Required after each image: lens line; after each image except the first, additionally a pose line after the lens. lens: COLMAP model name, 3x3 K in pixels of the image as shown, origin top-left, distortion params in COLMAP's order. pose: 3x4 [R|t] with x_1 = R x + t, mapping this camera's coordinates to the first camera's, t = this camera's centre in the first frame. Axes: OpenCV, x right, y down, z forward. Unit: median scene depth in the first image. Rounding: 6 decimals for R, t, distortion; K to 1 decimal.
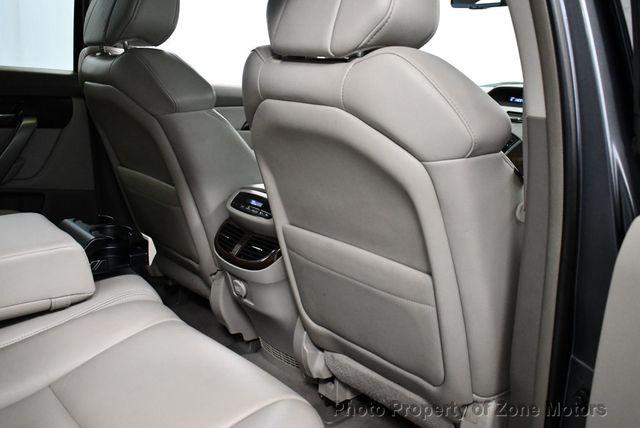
lens RADIAL K [[652.1, 0, 318.1], [0, 652.1, 216.6], [0, 0, 1]] dist [-0.101224, 0.000000]
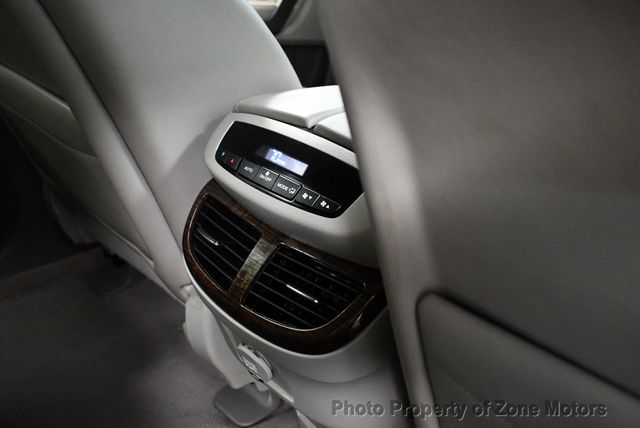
lens RADIAL K [[652.1, 0, 320.0], [0, 652.1, 214.1], [0, 0, 1]] dist [-0.101224, 0.000000]
pose [[0.997965, -0.050818, 0.038502, -0.089905], [0.040256, 0.970538, 0.237562, -0.077728], [-0.049440, -0.235529, 0.970609, 0.620382]]
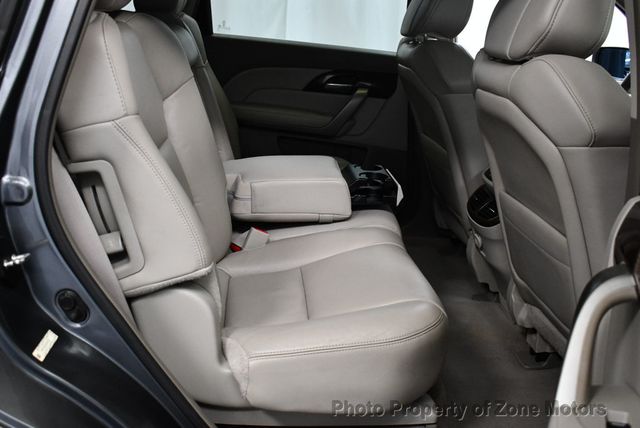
lens RADIAL K [[652.1, 0, 323.2], [0, 652.1, 212.0], [0, 0, 1]] dist [-0.101224, 0.000000]
pose [[0.828239, 0.161764, -0.536519, 0.281772], [-0.146229, 0.986646, 0.071743, 0.011286], [0.540960, 0.019034, 0.840833, -0.179093]]
